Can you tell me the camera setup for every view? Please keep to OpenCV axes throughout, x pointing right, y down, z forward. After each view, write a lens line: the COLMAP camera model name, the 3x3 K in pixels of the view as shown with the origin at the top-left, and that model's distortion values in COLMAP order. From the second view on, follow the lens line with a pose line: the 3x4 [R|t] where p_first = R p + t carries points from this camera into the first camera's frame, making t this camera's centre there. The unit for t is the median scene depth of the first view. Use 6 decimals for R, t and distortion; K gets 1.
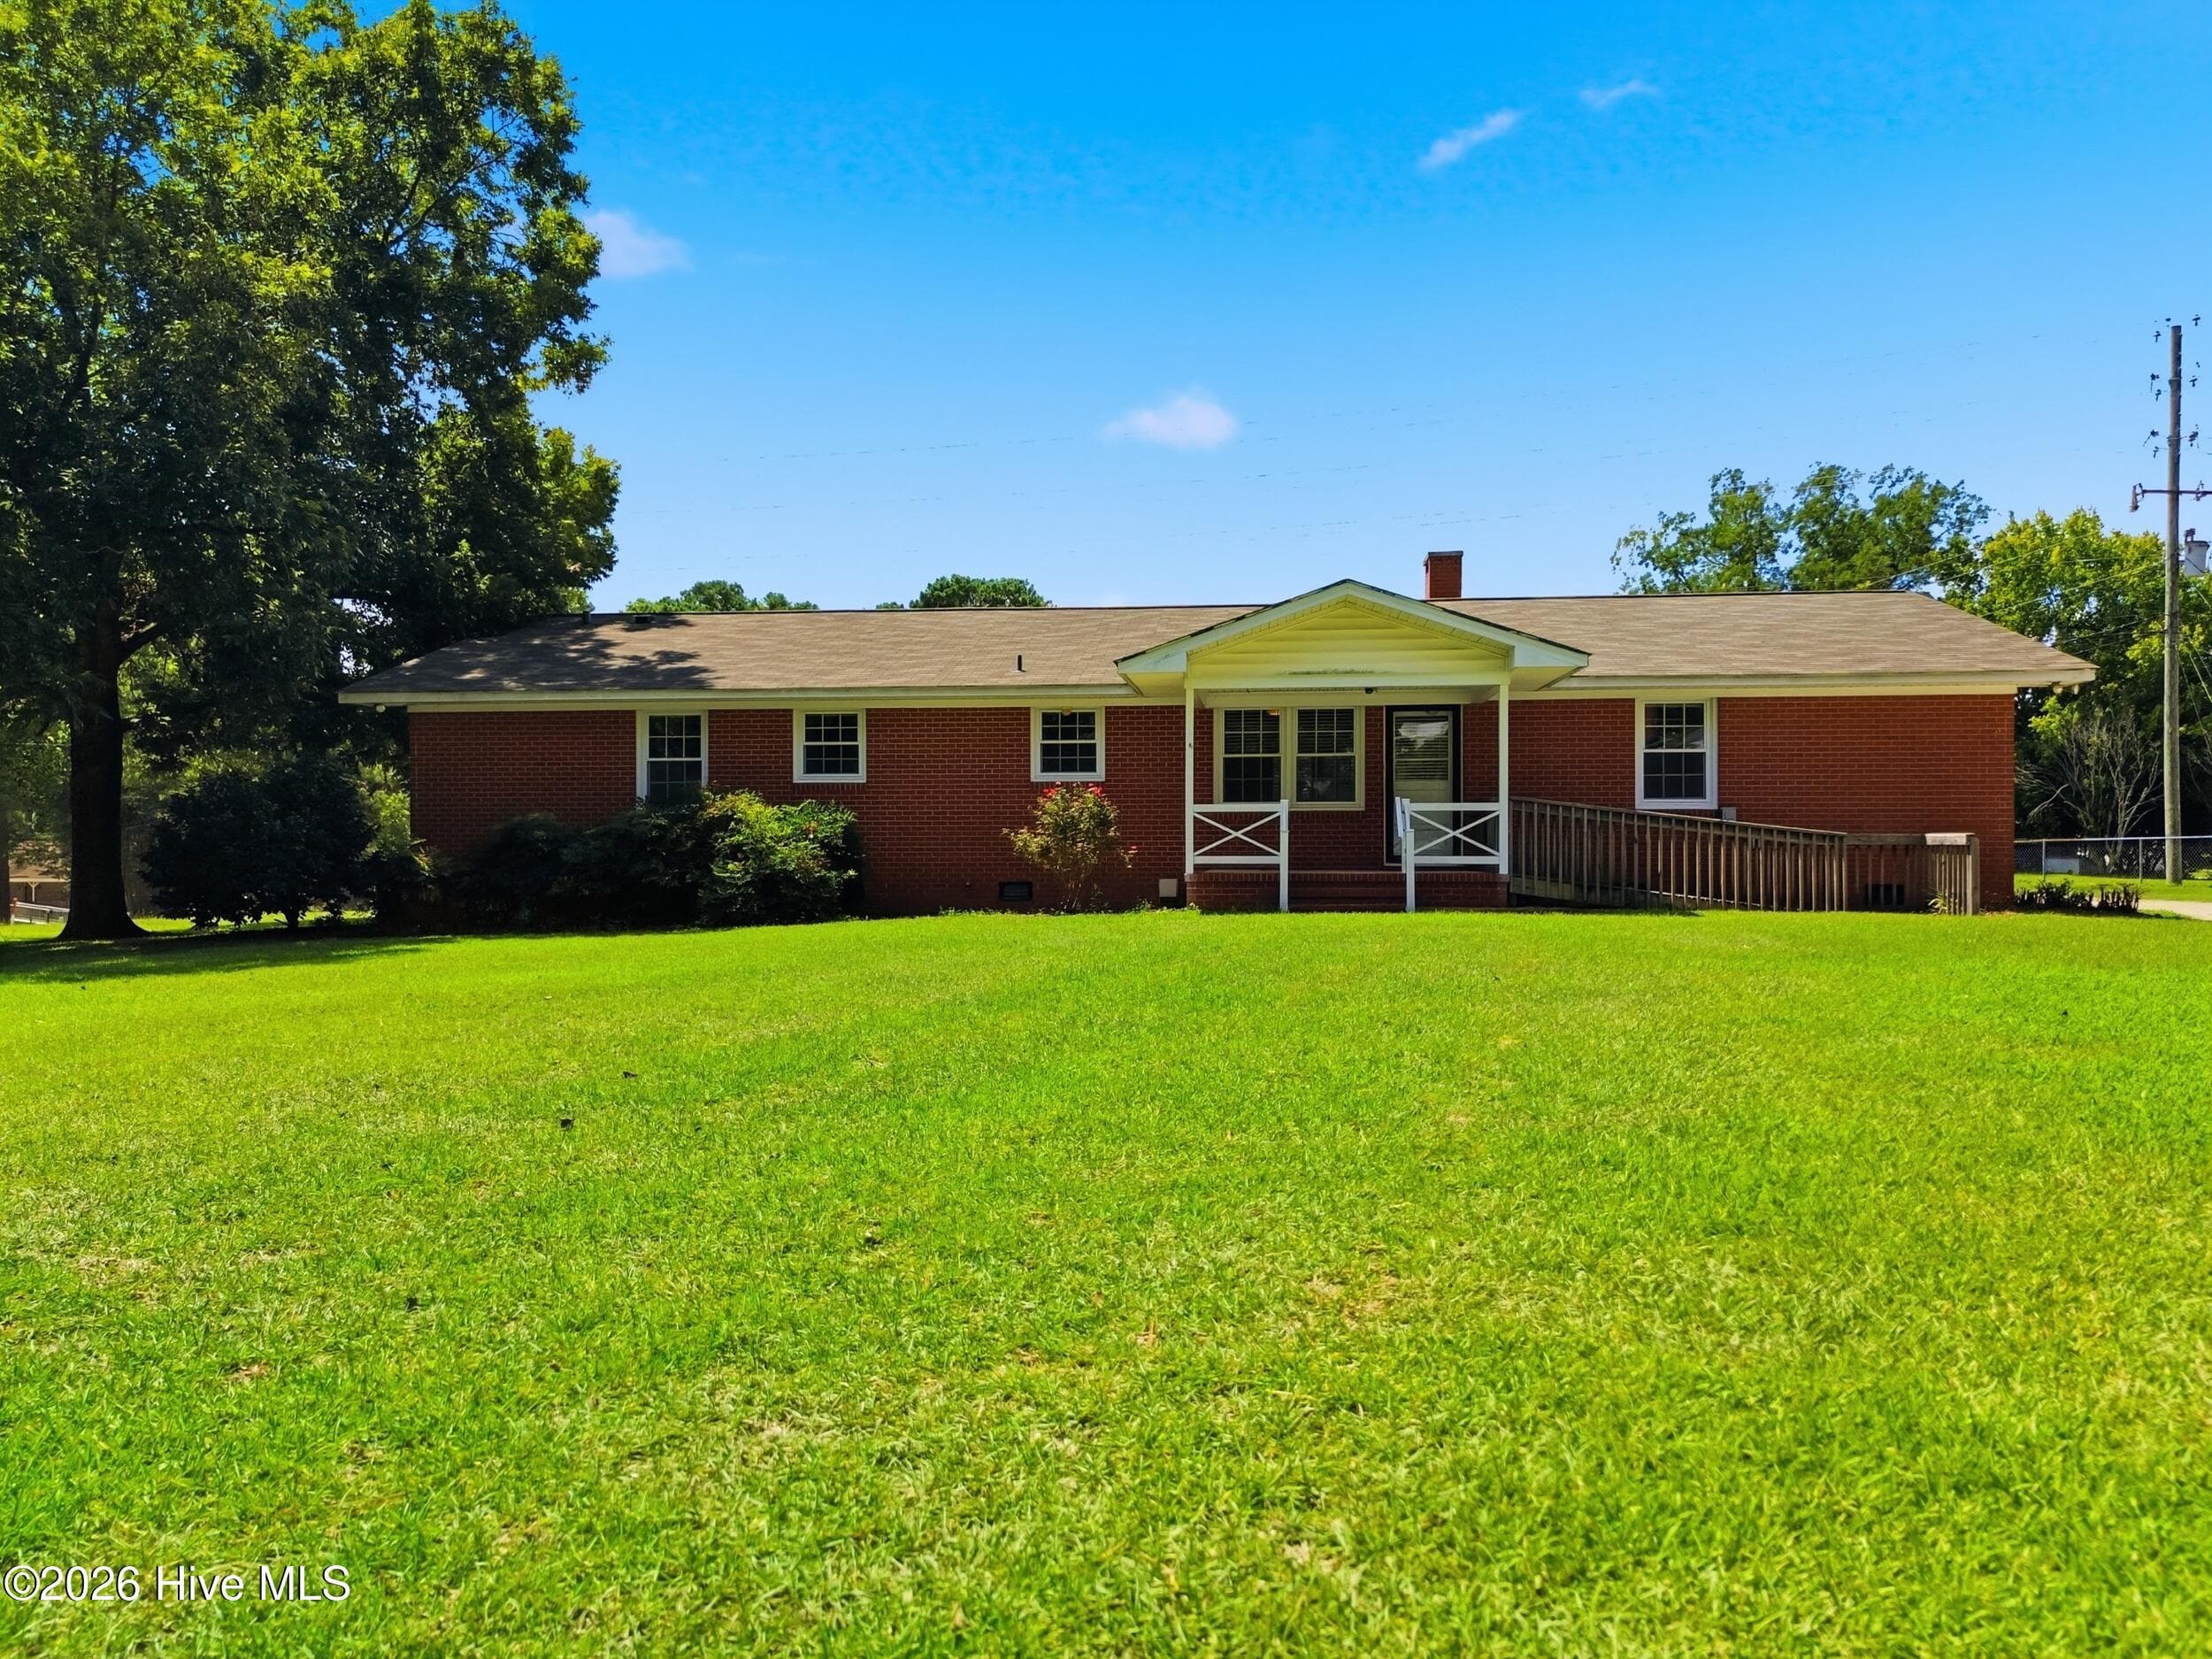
lens RADIAL K [[1616.2, 0, 1102.5], [0, 1616.2, 798.0], [0, 0, 1]] dist [0.096444, -0.072755]
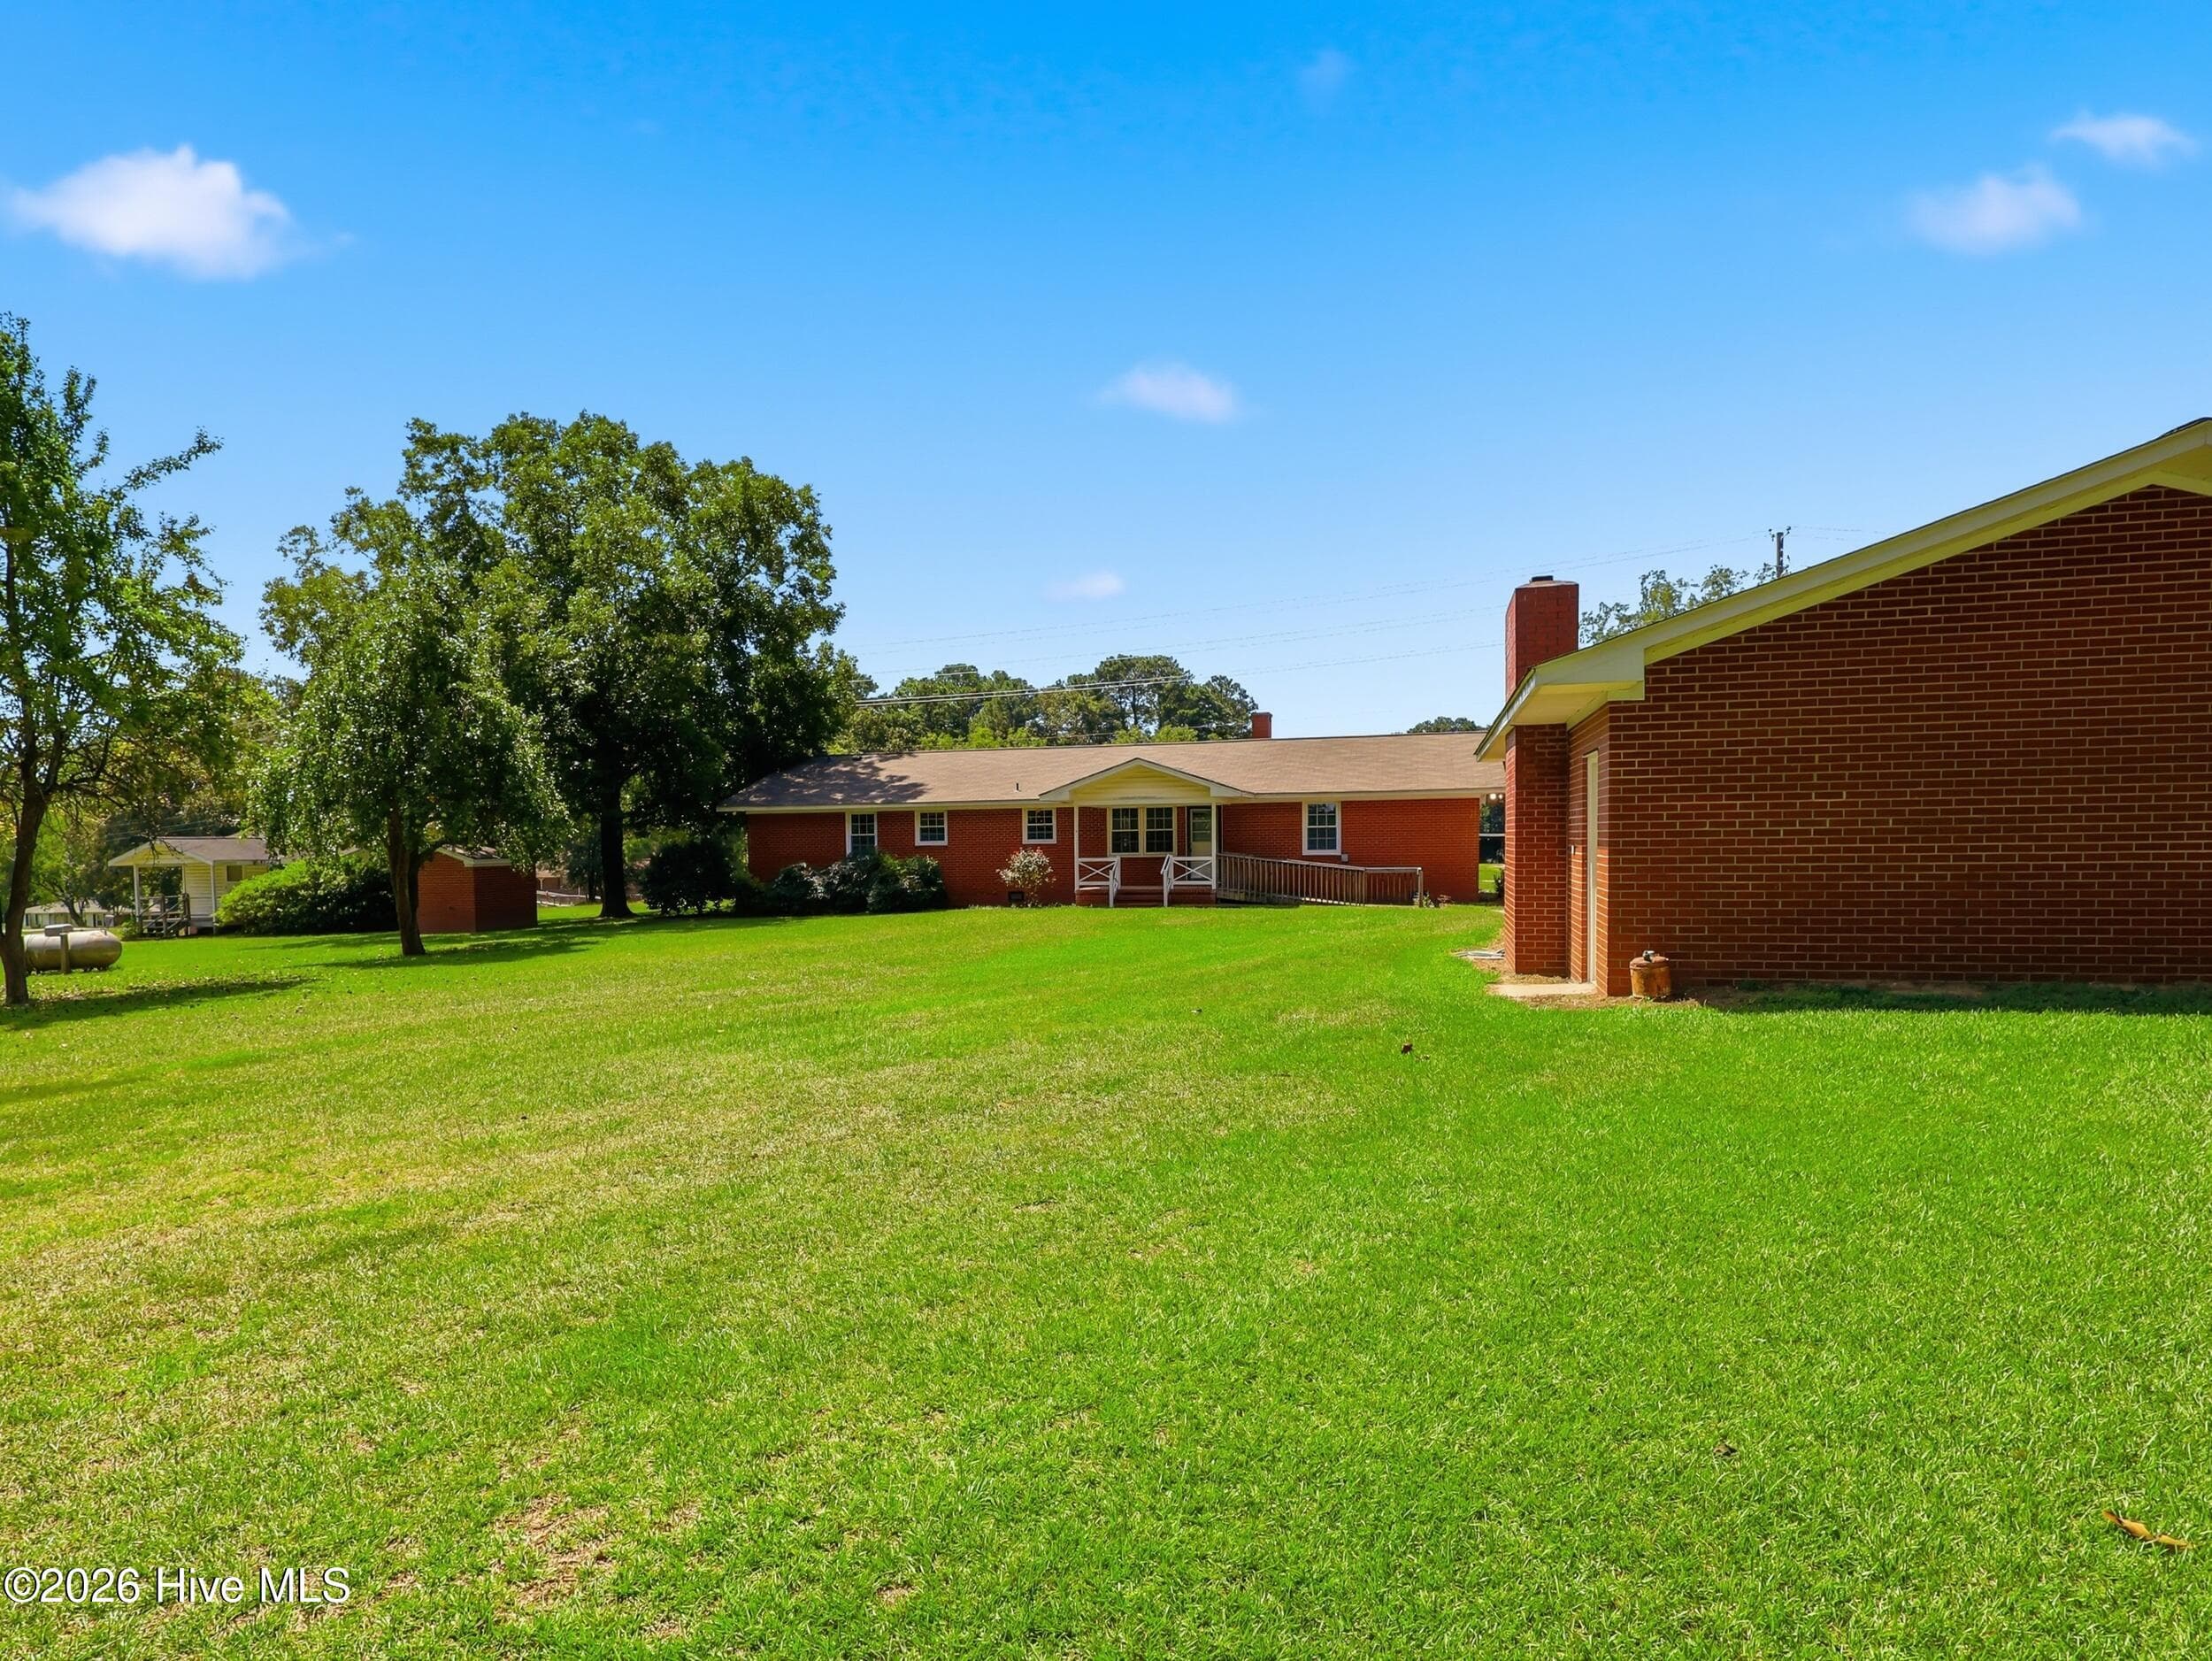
lens RADIAL K [[1533.2, 0, 1106.0], [0, 1533.2, 830.5], [0, 0, 1]] dist [0.083113, -0.066419]
pose [[0.981224, -0.013111, -0.192426, 0.446836], [0.020418, 0.999142, 0.036038, -0.097441], [0.191789, -0.039290, 0.980649, -0.931912]]
